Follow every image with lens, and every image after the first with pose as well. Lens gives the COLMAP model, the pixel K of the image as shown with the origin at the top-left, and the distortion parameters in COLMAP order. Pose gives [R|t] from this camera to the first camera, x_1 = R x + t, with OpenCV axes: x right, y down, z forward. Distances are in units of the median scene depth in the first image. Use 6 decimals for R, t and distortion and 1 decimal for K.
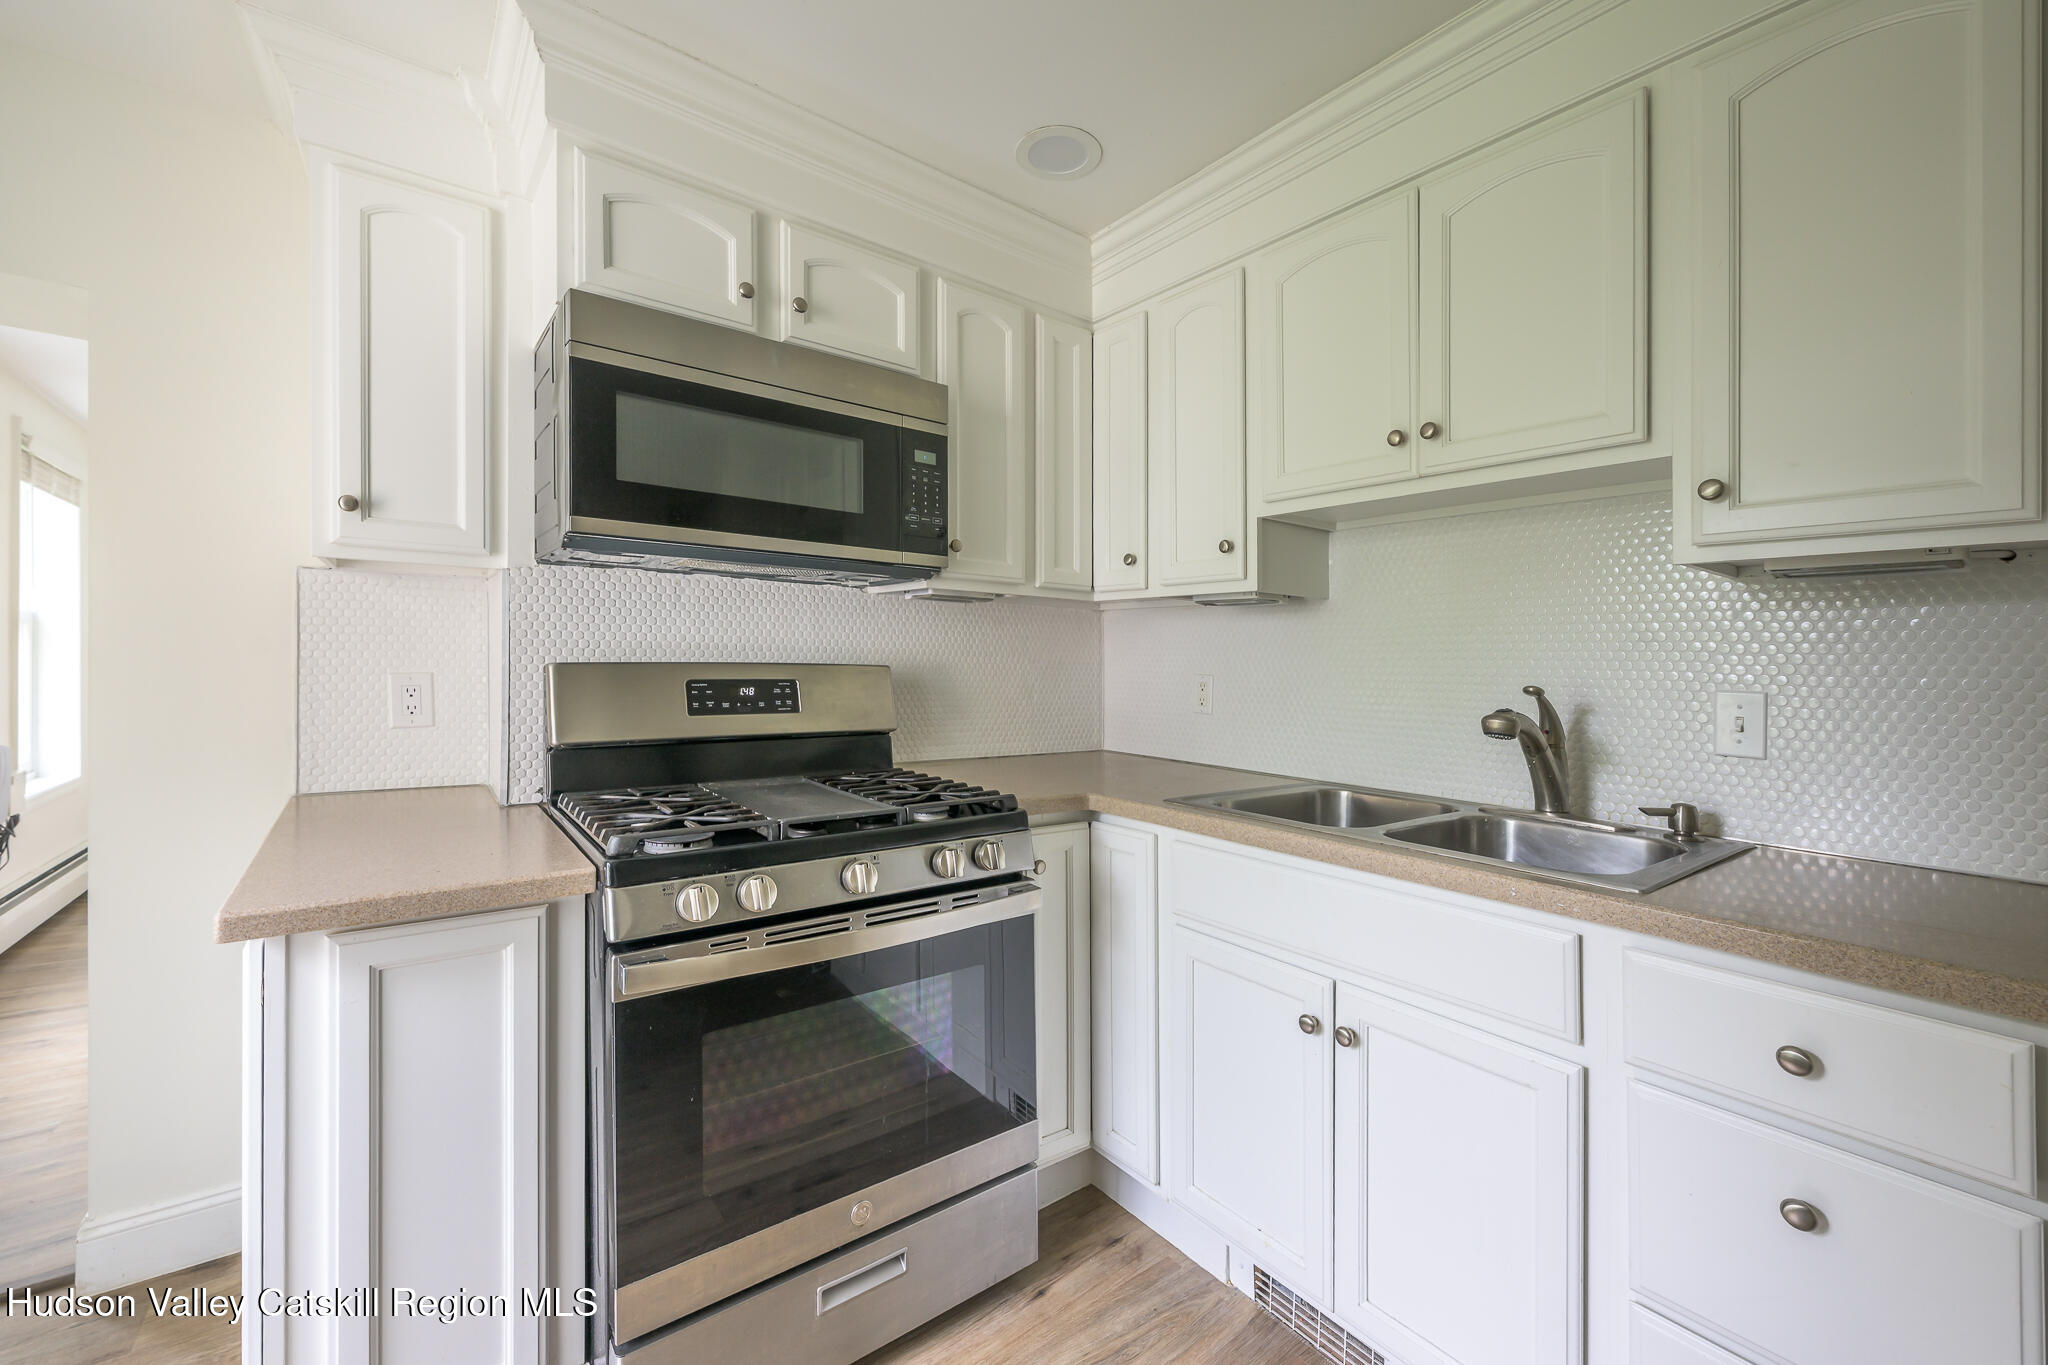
lens RADIAL K [[817.7, 0, 1021.0], [0, 817.7, 659.0], [0, 0, 1]] dist [-0.003294, 0.000625]
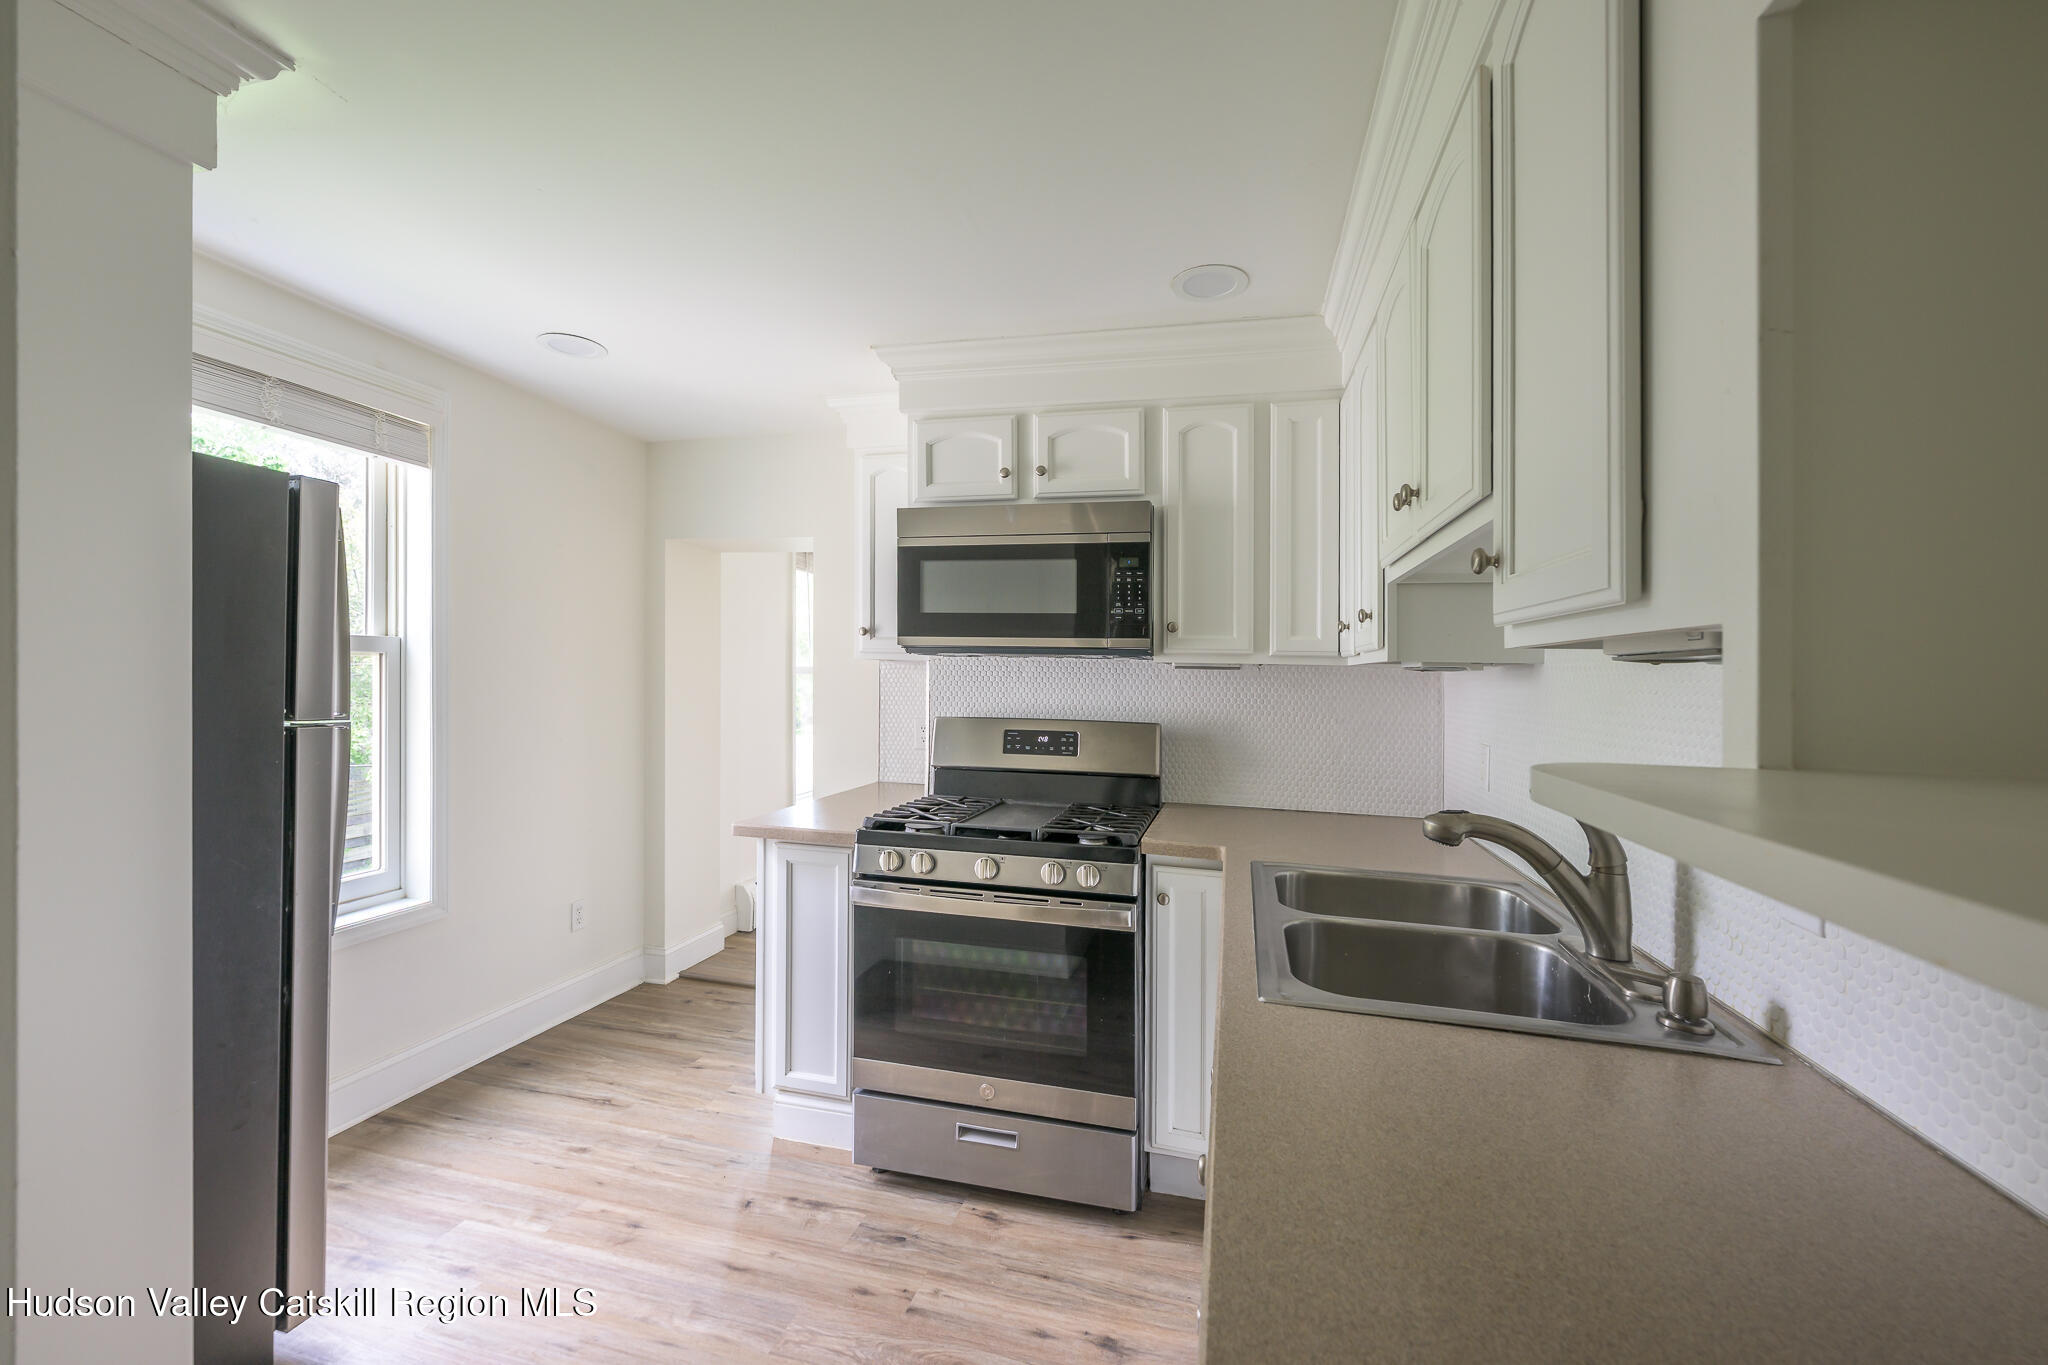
lens RADIAL K [[817.7, 0, 1041.3], [0, 817.7, 689.2], [0, 0, 1]] dist [-0.003294, 0.000625]
pose [[0.631642, 0.003824, -0.775251, 0.800571], [-0.005335, 0.999986, 0.000586, -0.050252], [0.775242, 0.003766, 0.631654, 0.095809]]
